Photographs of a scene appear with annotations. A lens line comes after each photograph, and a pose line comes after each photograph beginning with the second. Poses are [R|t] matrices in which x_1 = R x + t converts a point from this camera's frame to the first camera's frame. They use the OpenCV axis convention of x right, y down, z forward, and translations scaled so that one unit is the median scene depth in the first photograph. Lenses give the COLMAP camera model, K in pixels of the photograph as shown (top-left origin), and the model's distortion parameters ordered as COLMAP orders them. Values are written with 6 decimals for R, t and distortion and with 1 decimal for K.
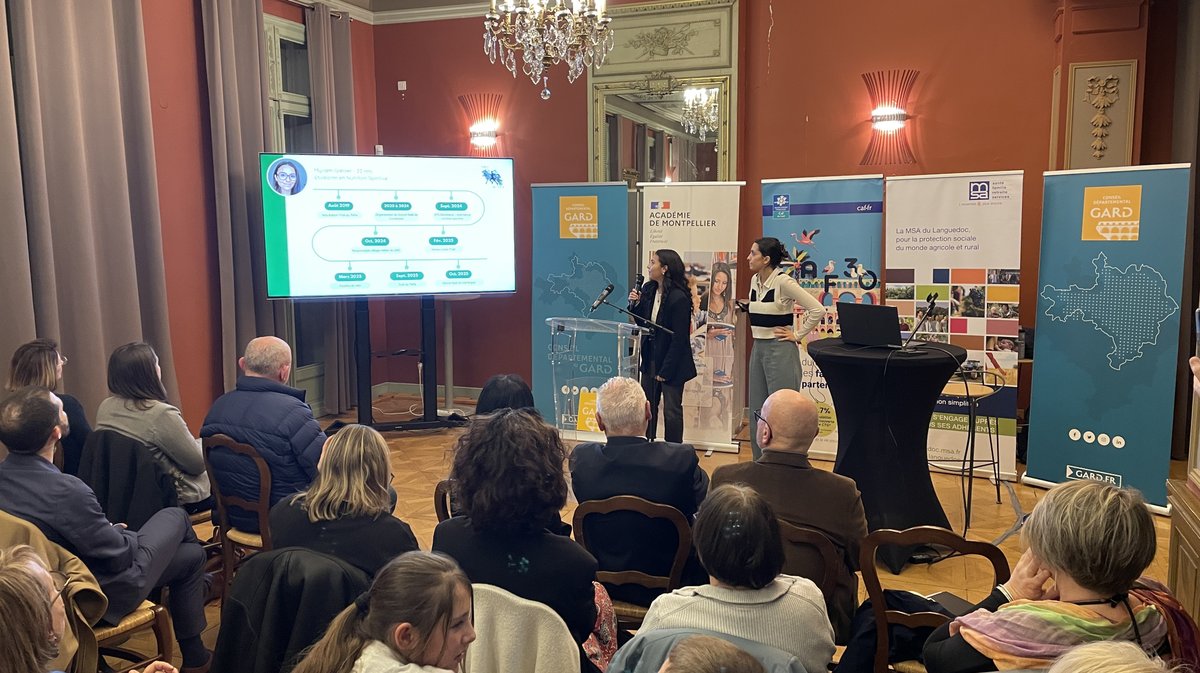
lens RADIAL K [[890.8, 0, 599.9], [0, 890.8, 329.6], [0, 0, 1]] dist [0.024032, -0.060545]
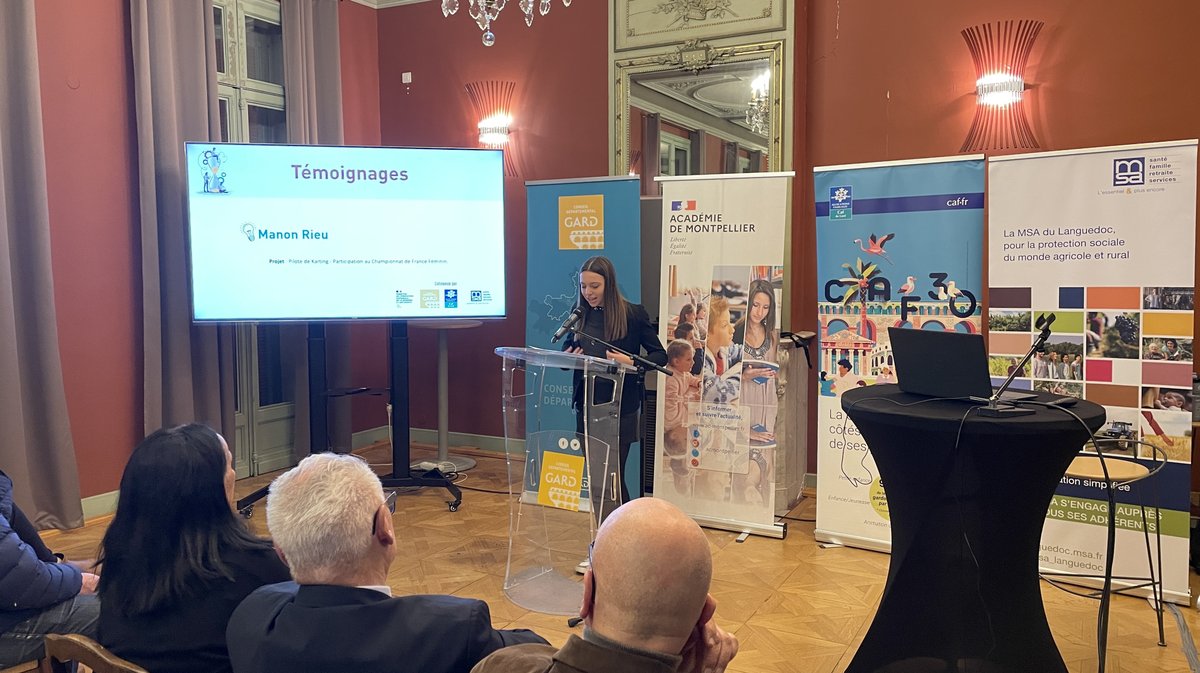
lens RADIAL K [[890.8, 0, 599.9], [0, 890.8, 329.6], [0, 0, 1]] dist [0.024032, -0.060545]
pose [[0.989708, 0.014102, -0.142403, 0.114256], [-0.020713, 0.998770, -0.045046, 0.002908], [0.141593, 0.047532, 0.988783, 0.255152]]
